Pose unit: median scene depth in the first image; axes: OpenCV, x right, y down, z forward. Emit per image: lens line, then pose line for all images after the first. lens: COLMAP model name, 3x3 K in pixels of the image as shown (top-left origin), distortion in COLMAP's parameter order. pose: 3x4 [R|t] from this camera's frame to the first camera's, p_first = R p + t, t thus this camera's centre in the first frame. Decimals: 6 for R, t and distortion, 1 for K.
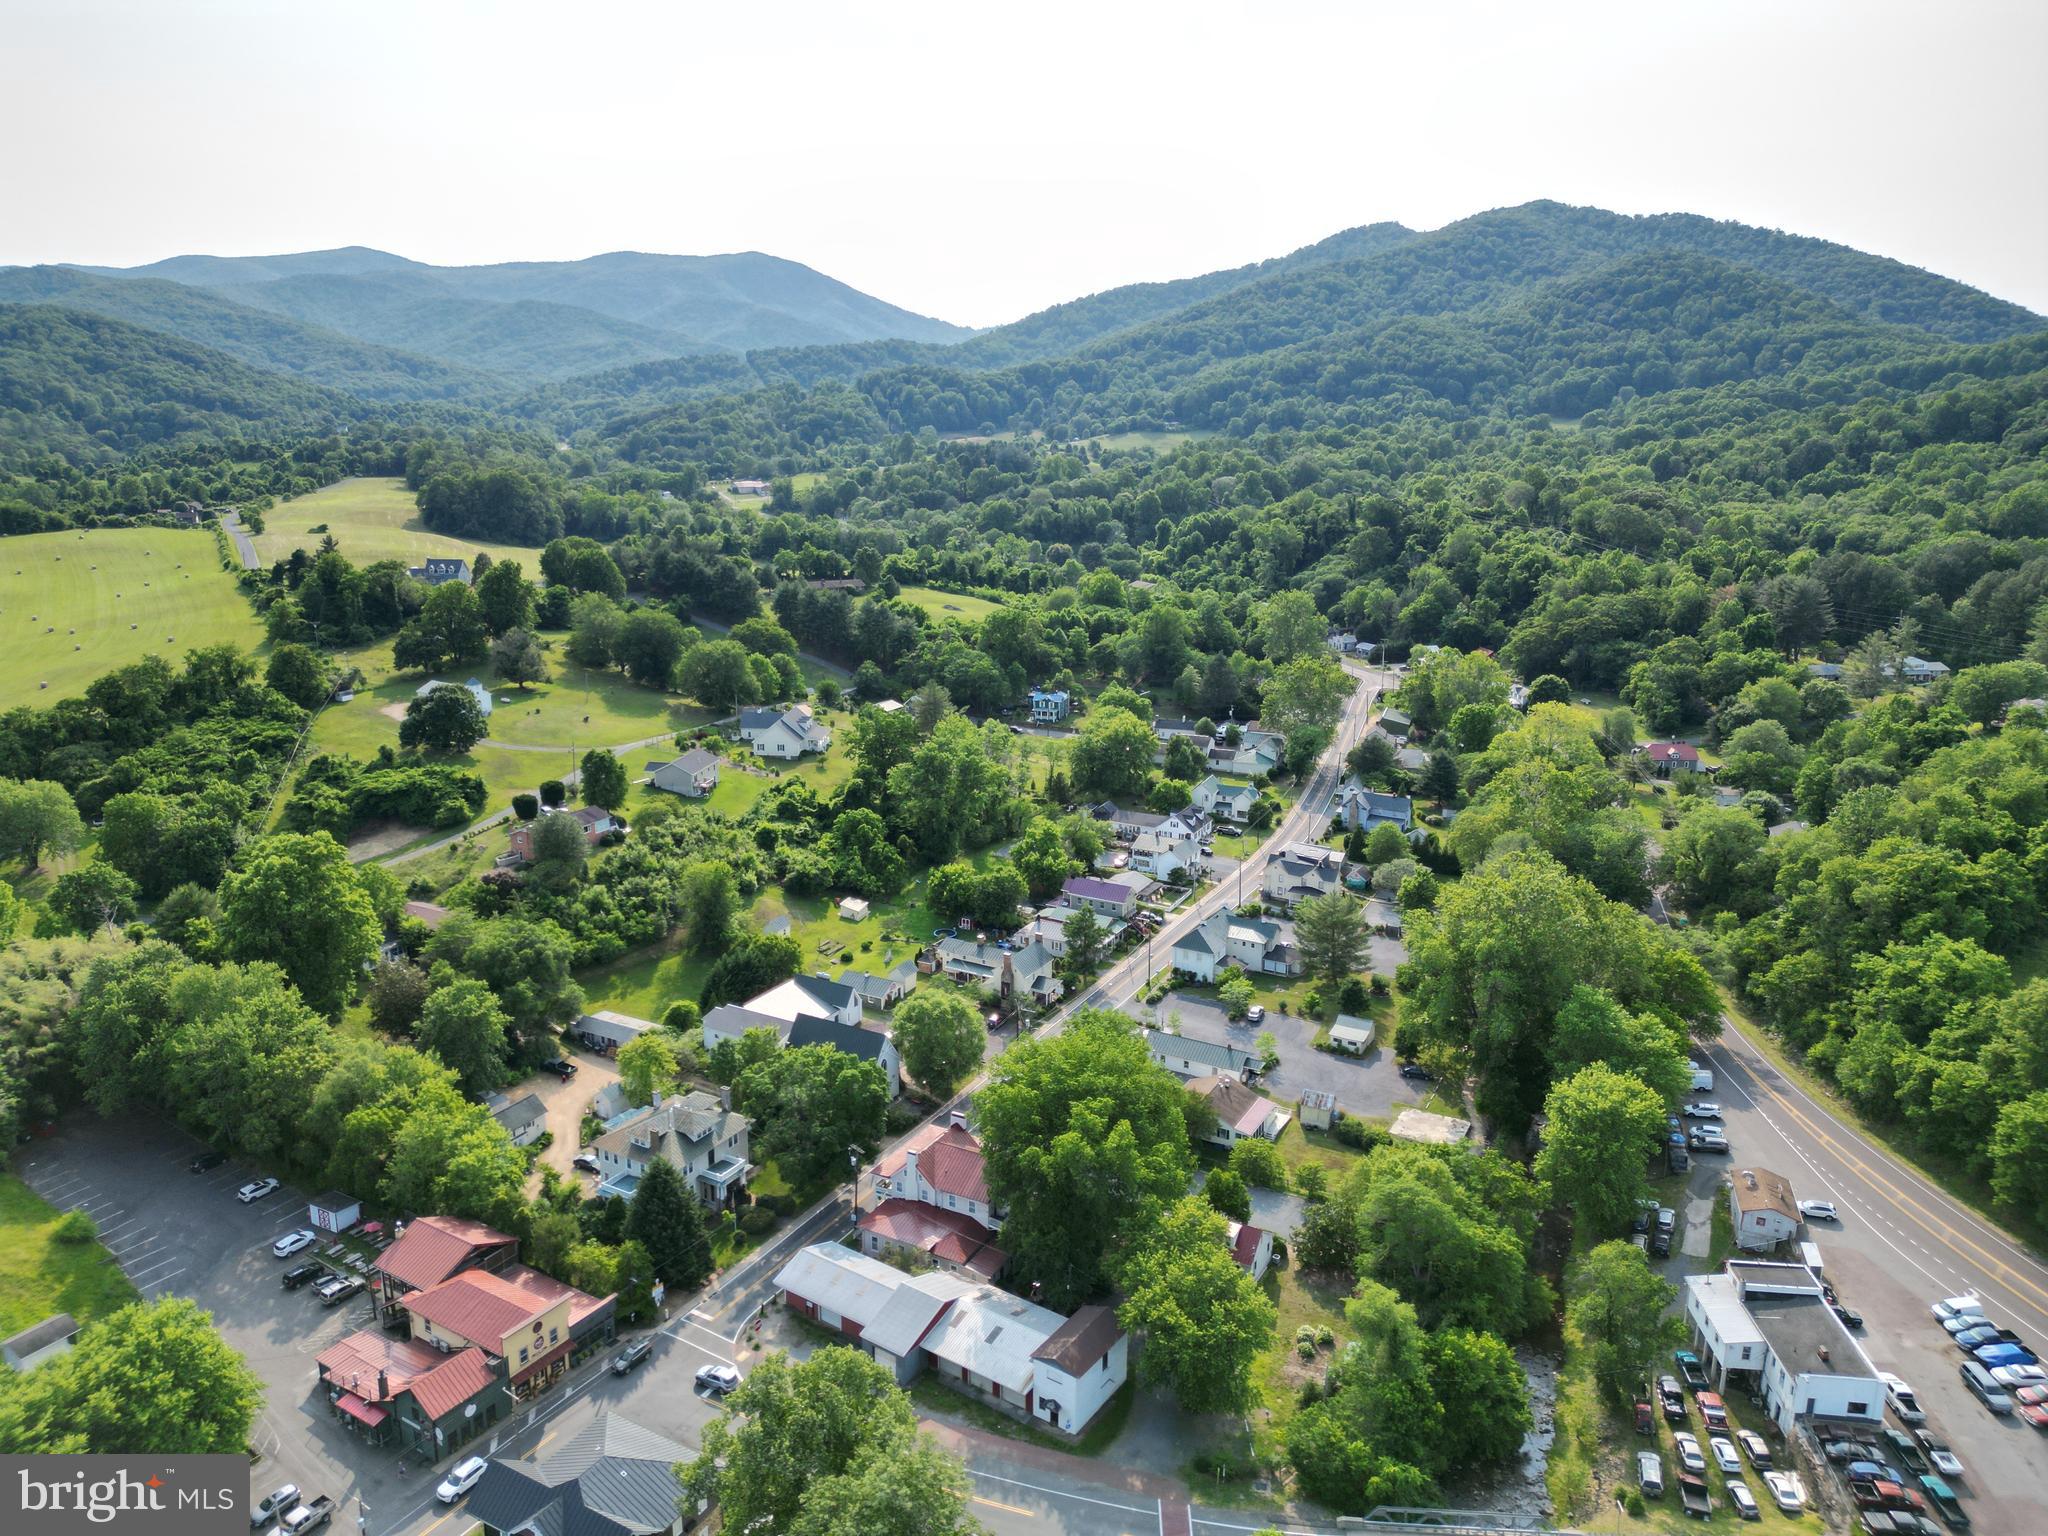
lens RADIAL K [[1534.2, 0, 964.4], [0, 1534.2, 762.9], [0, 0, 1]] dist [0.123545, -0.183469]
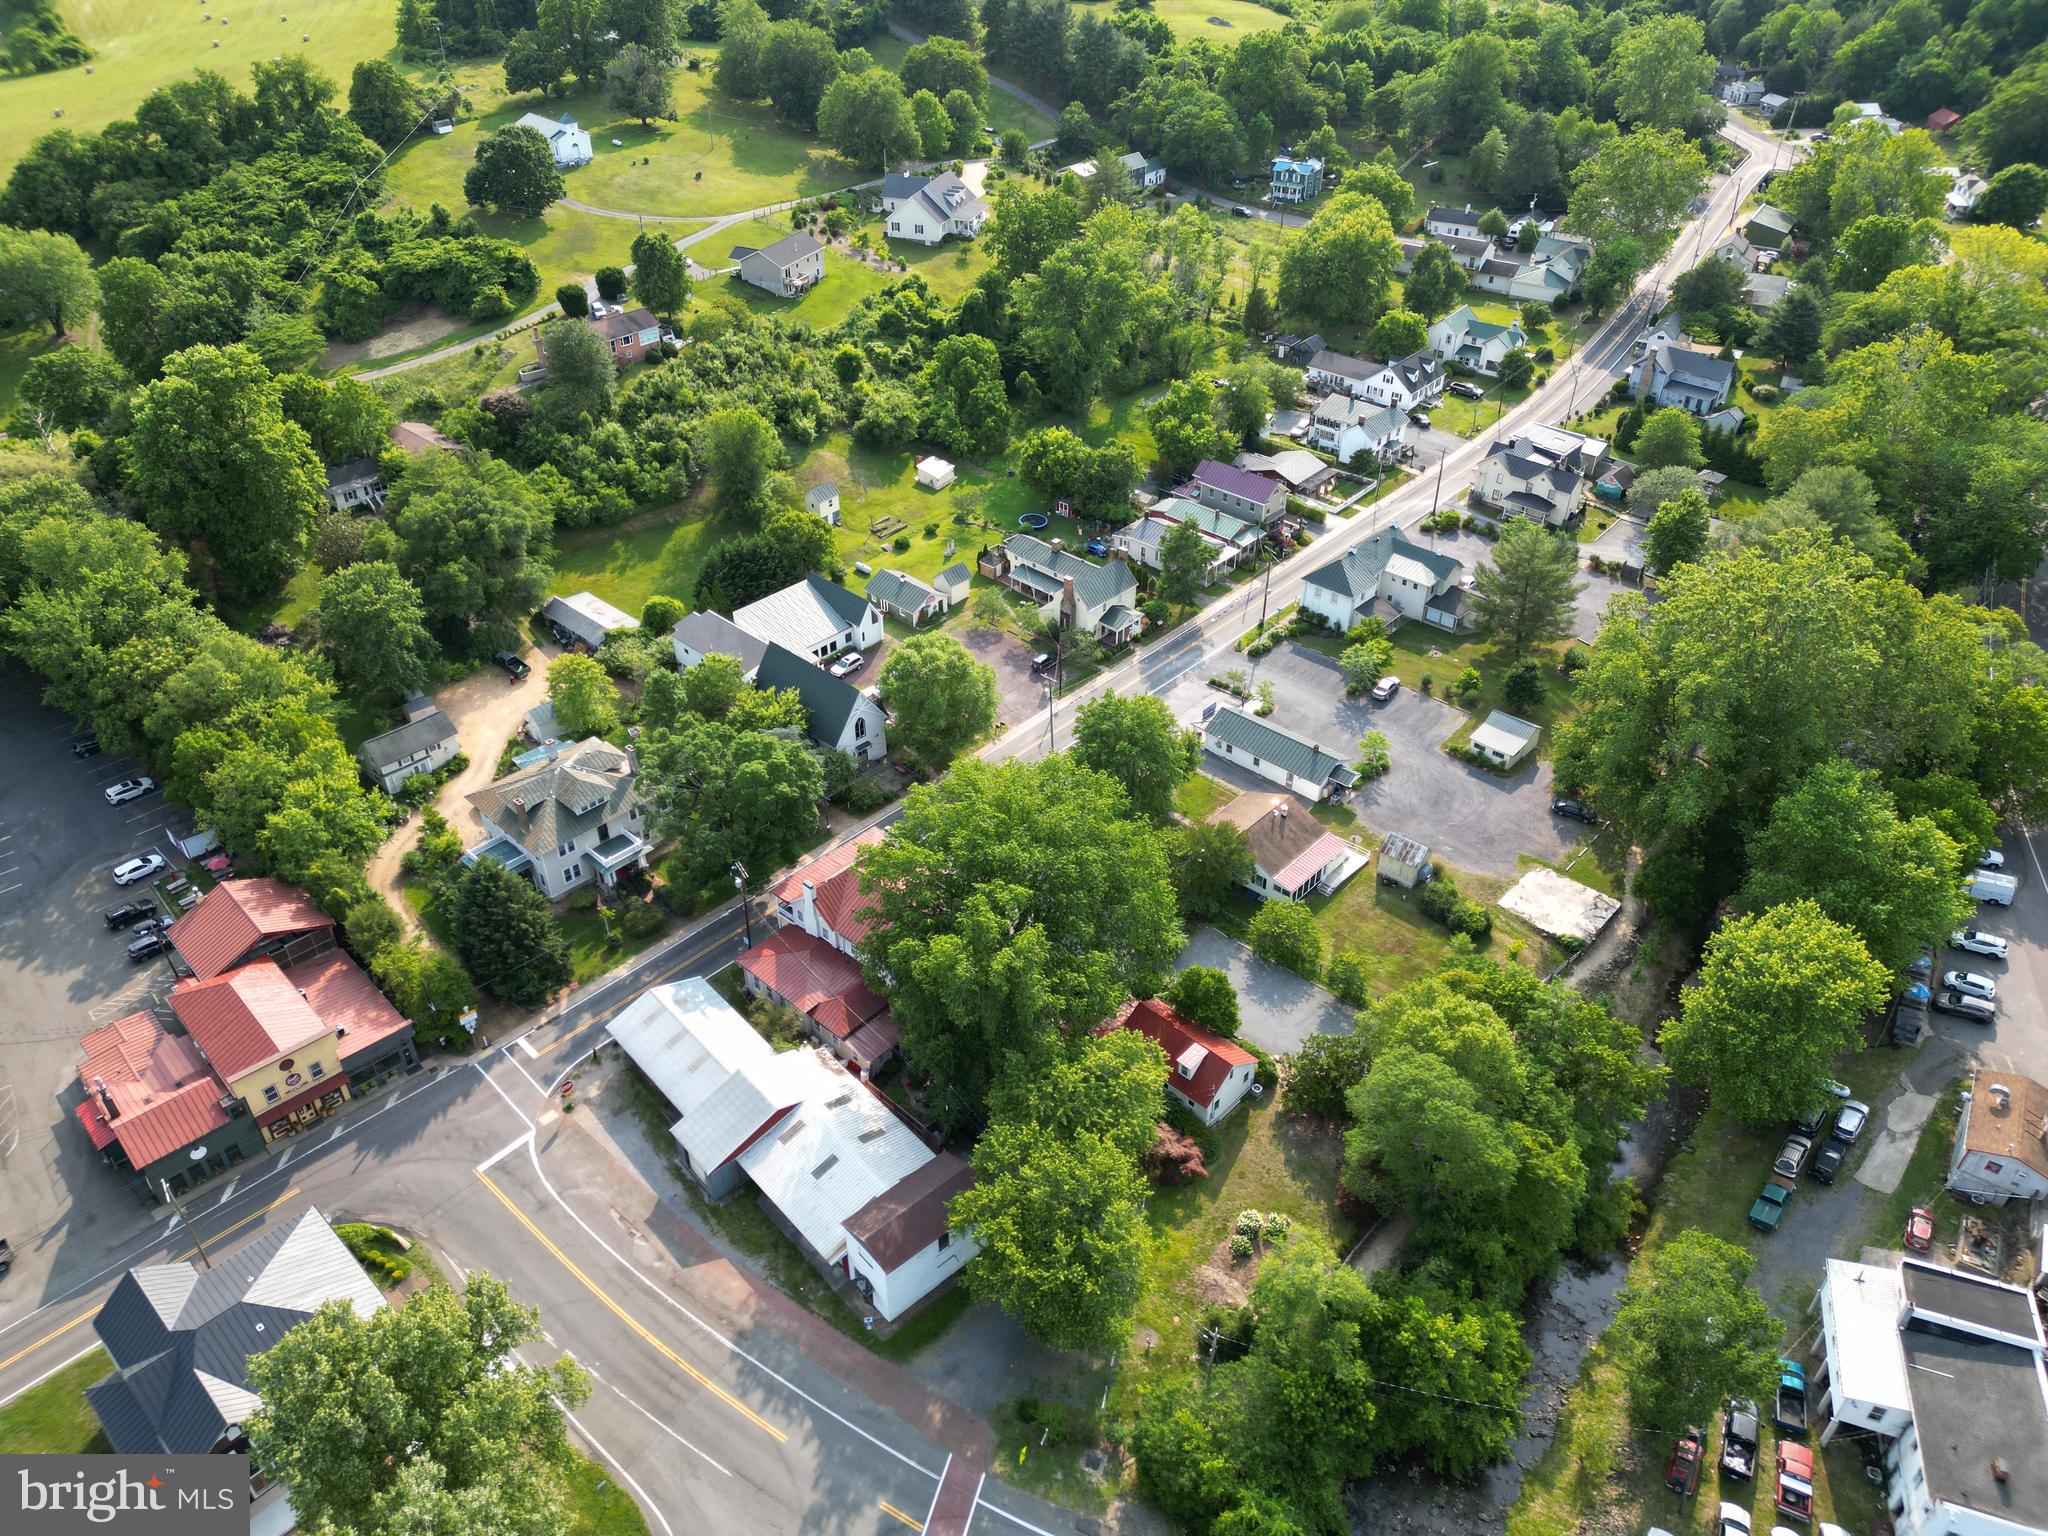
lens RADIAL K [[1433.6, 0, 1012.4], [0, 1433.6, 763.2], [0, 0, 1]] dist [0.075313, -0.077050]
pose [[0.971213, 0.135127, -0.196181, 0.134651], [-0.048848, 0.919018, 0.391178, -0.061293], [0.233152, -0.370334, 0.899162, 0.272535]]
